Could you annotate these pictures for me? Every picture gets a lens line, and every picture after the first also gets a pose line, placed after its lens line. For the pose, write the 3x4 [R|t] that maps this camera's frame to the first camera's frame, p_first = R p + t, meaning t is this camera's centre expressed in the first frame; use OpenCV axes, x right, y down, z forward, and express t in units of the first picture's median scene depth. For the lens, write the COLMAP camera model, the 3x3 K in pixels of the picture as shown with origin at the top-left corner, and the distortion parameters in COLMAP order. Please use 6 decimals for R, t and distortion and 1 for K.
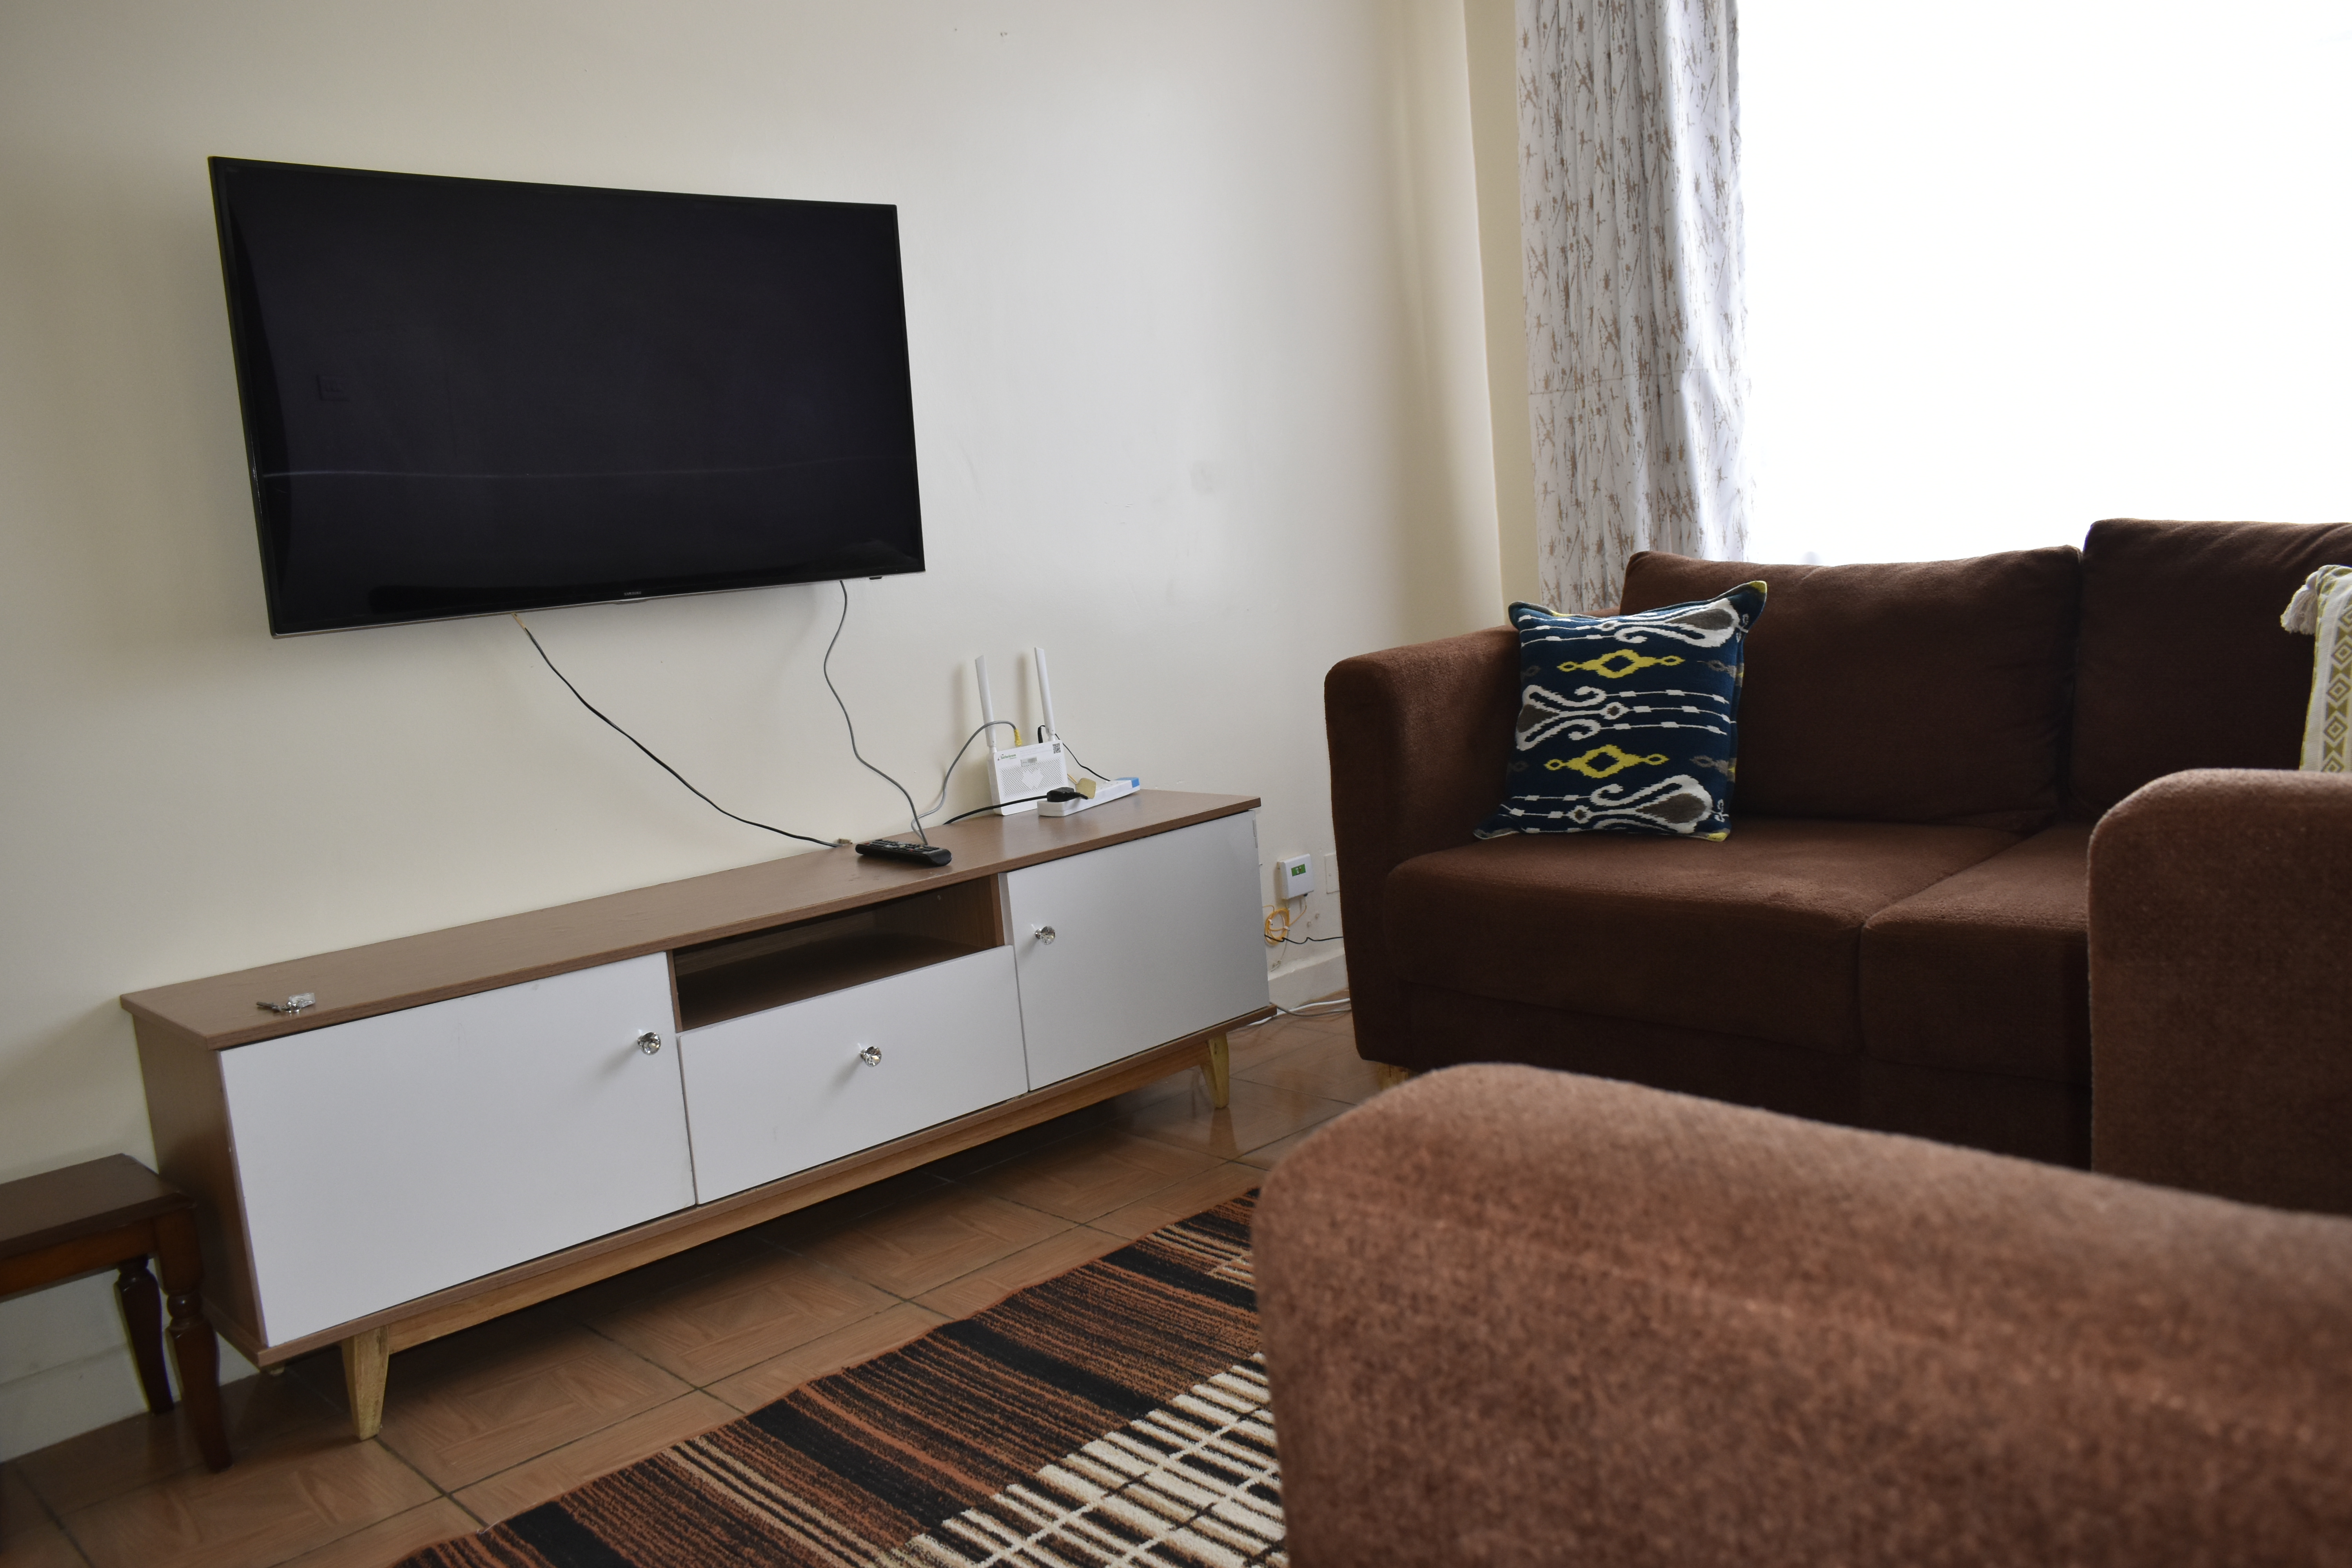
lens RADIAL K [[1793.4, 0, 1170.1], [0, 1793.4, 784.0], [0, 0, 1]] dist [-0.028233, 0.013933]
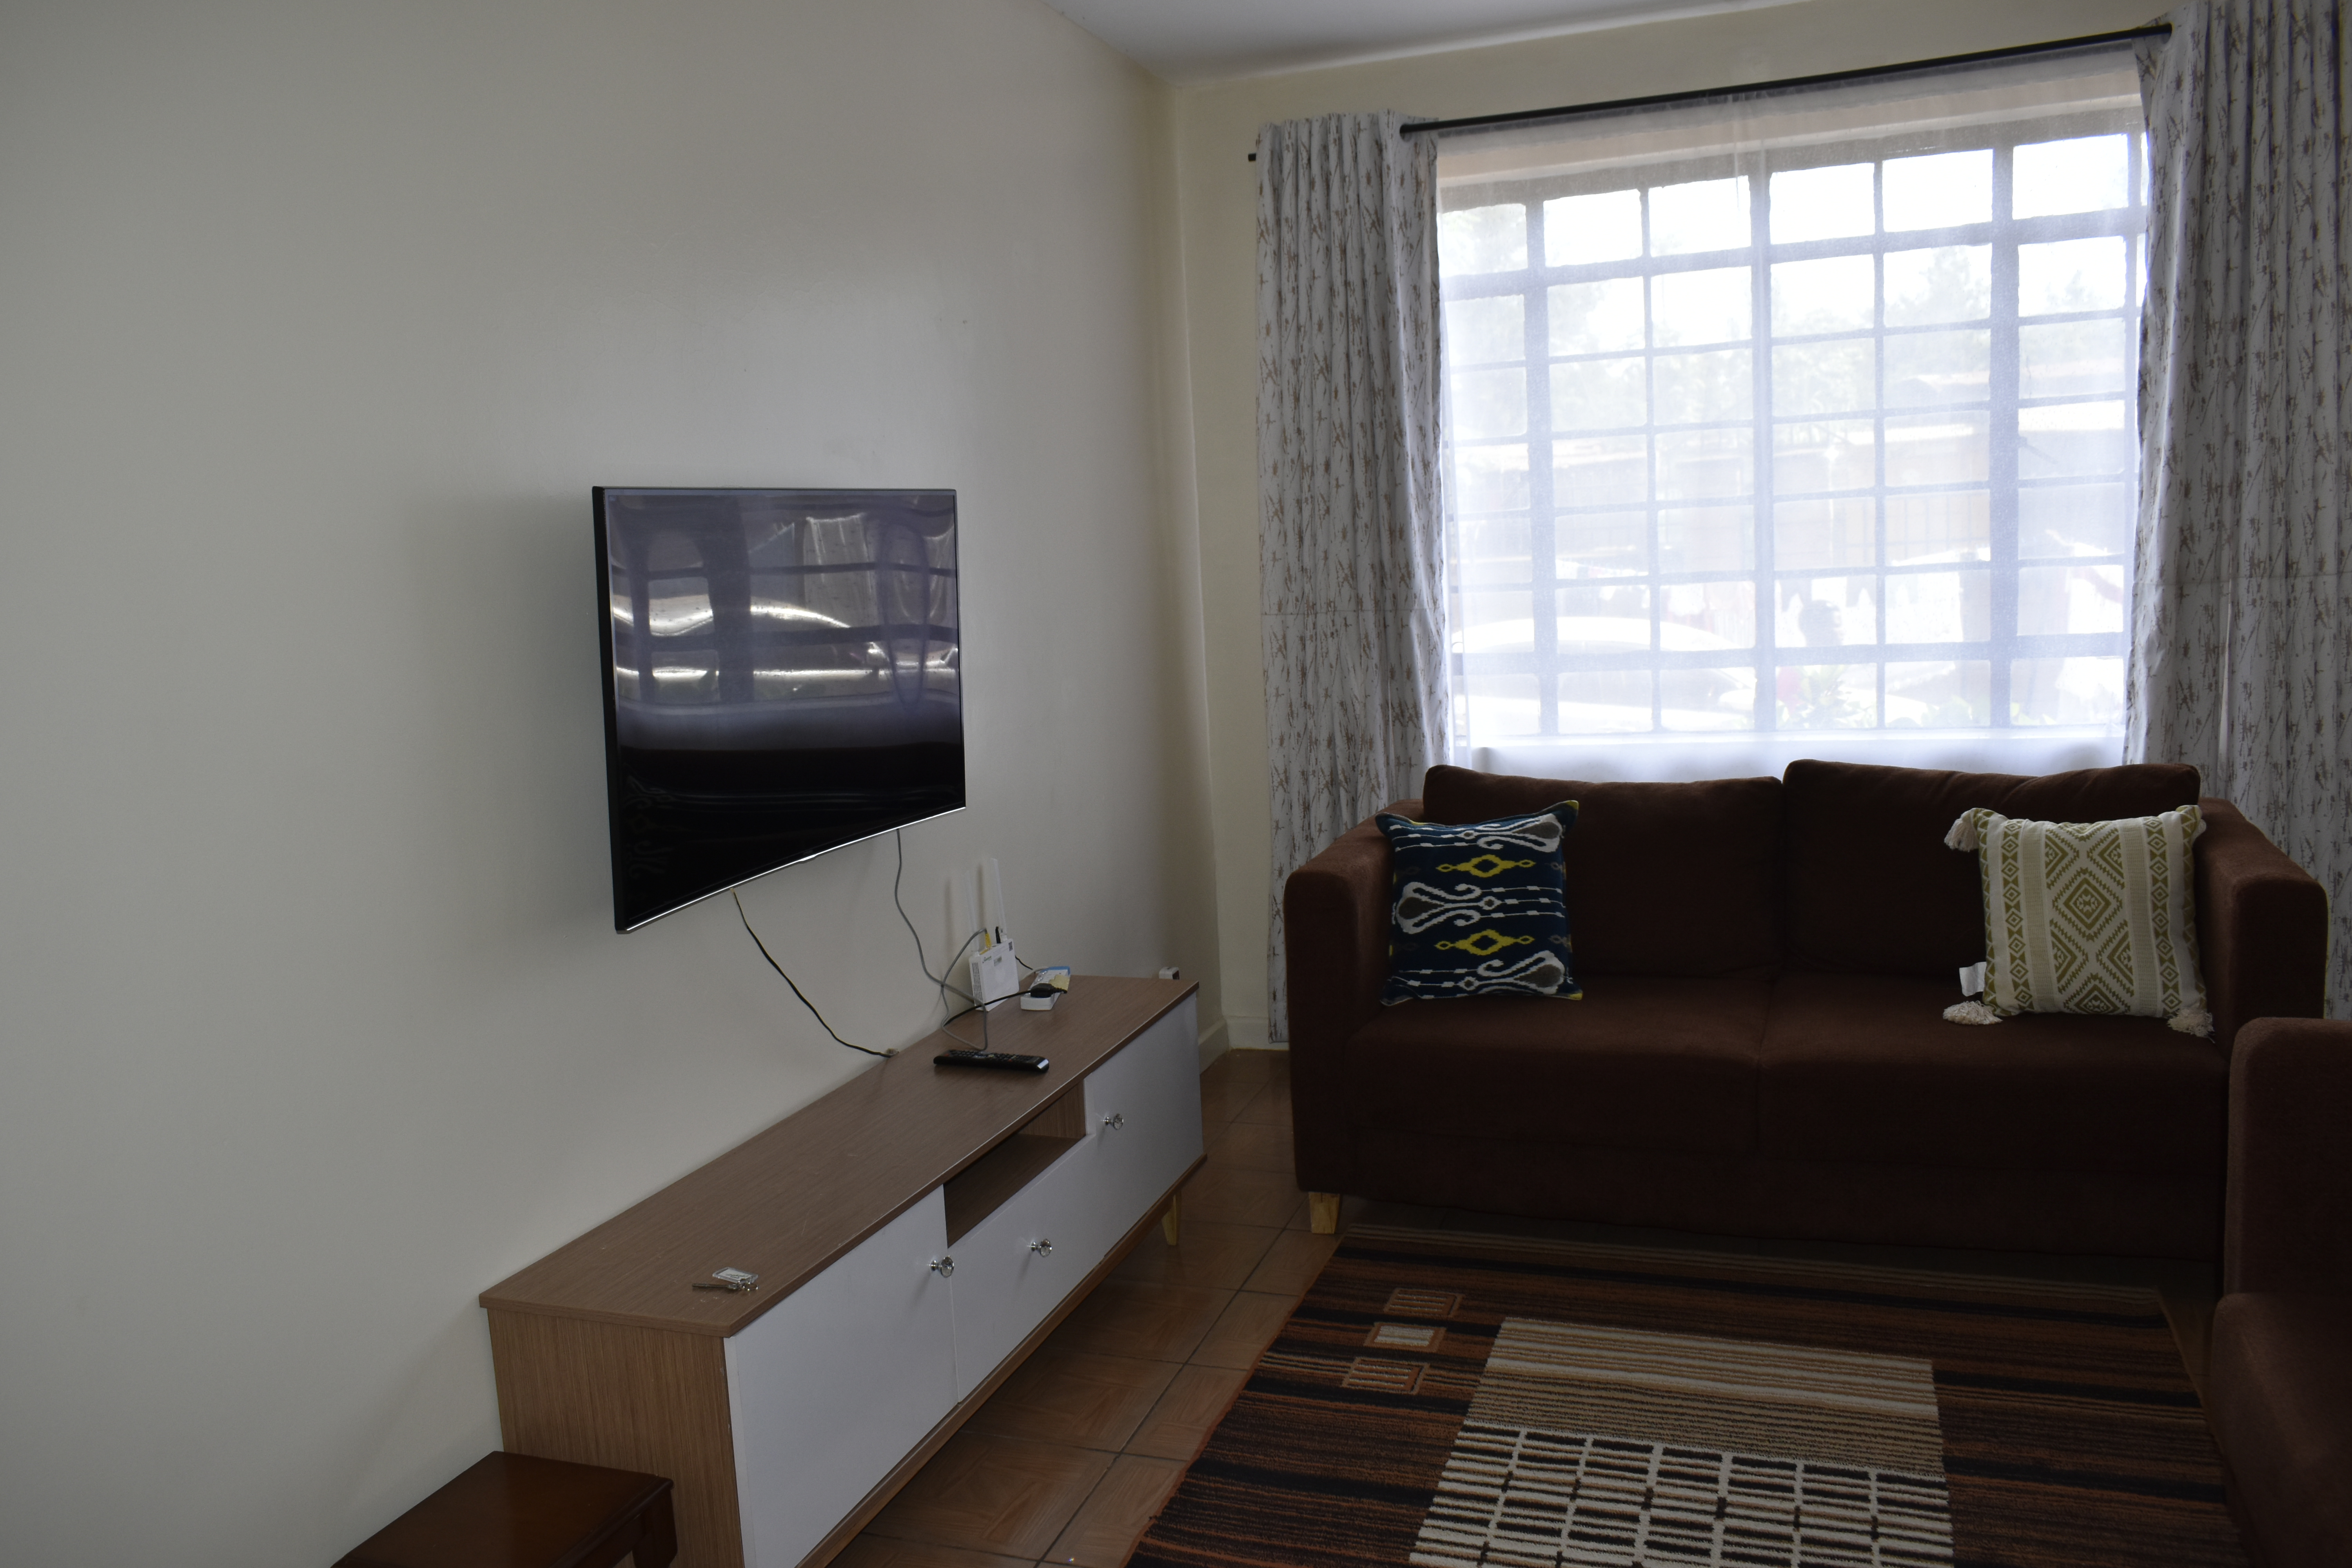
lens RADIAL K [[1793.4, 0, 1170.0], [0, 1793.4, 781.3], [0, 0, 1]] dist [-0.028233, 0.013933]
pose [[0.897341, -0.021738, 0.440803, -0.538236], [0.036068, 0.999057, -0.024155, -0.106725], [-0.439862, 0.037575, 0.897279, -0.076625]]
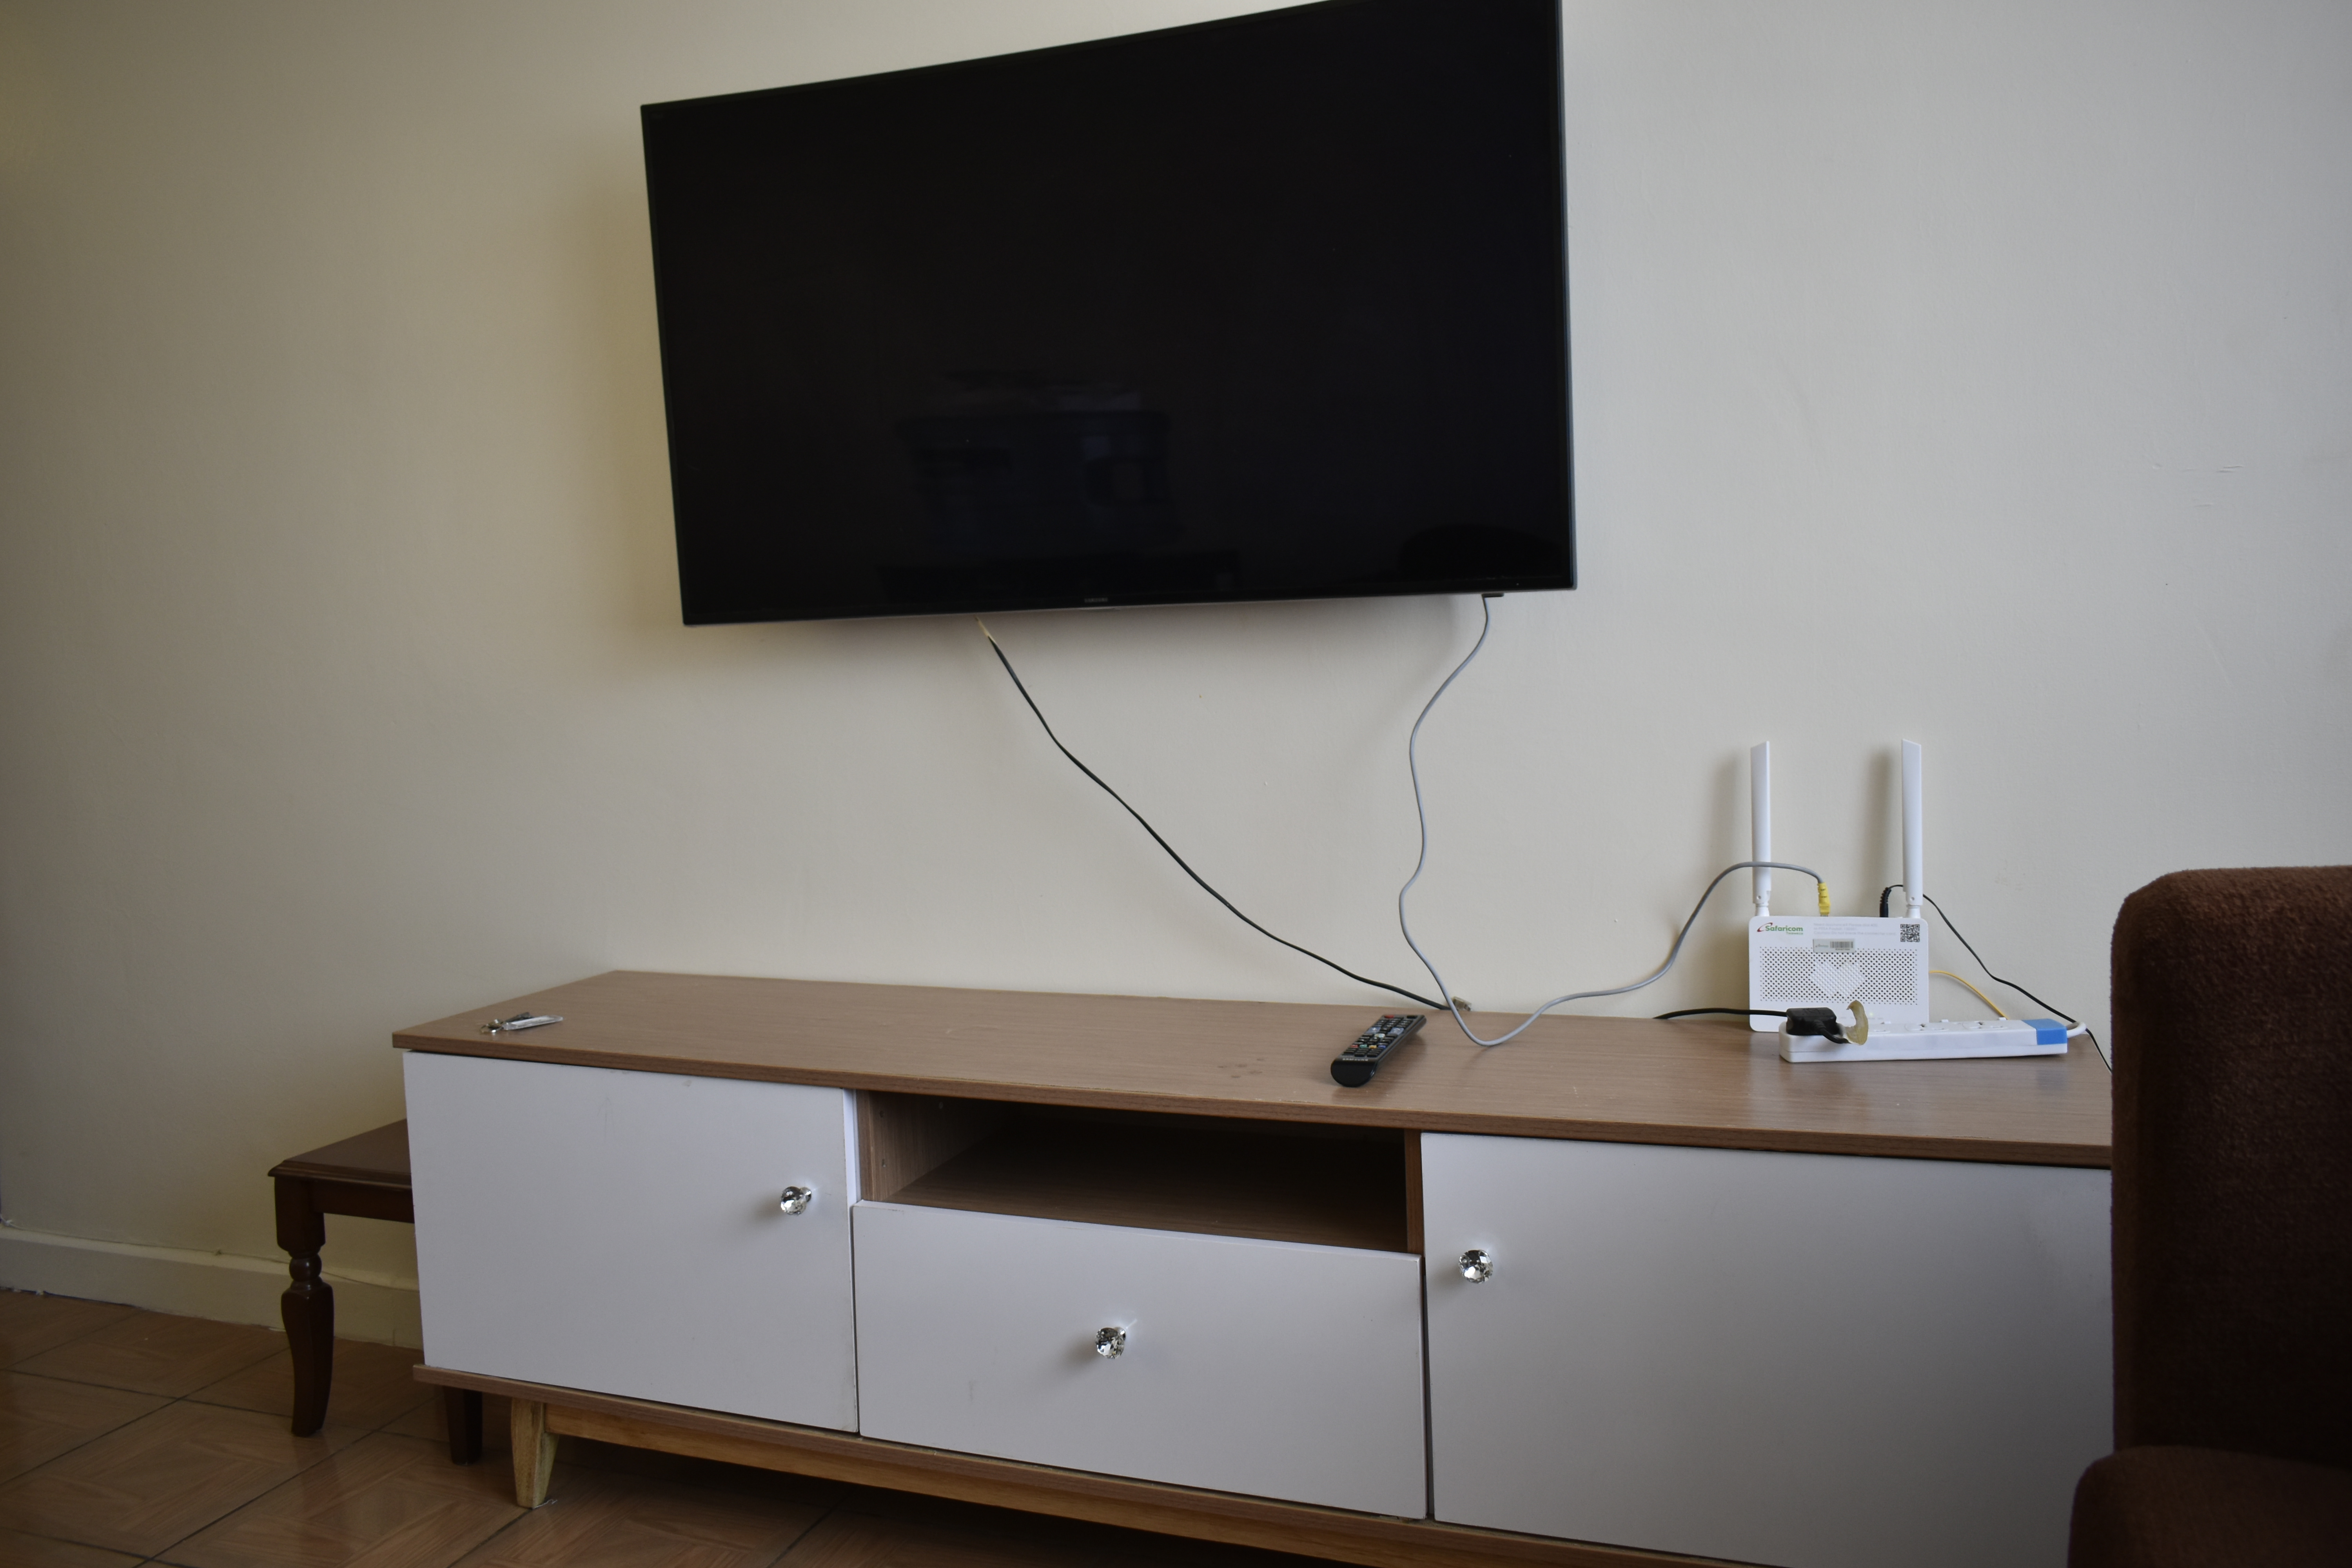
lens RADIAL K [[1793.4, 0, 1175.0], [0, 1793.4, 771.1], [0, 0, 1]] dist [-0.028233, 0.013933]
pose [[0.439065, 0.141599, -0.887227, 0.344580], [-0.126235, 0.987429, 0.095121, -0.102499], [0.889543, 0.070235, 0.451420, 0.648276]]
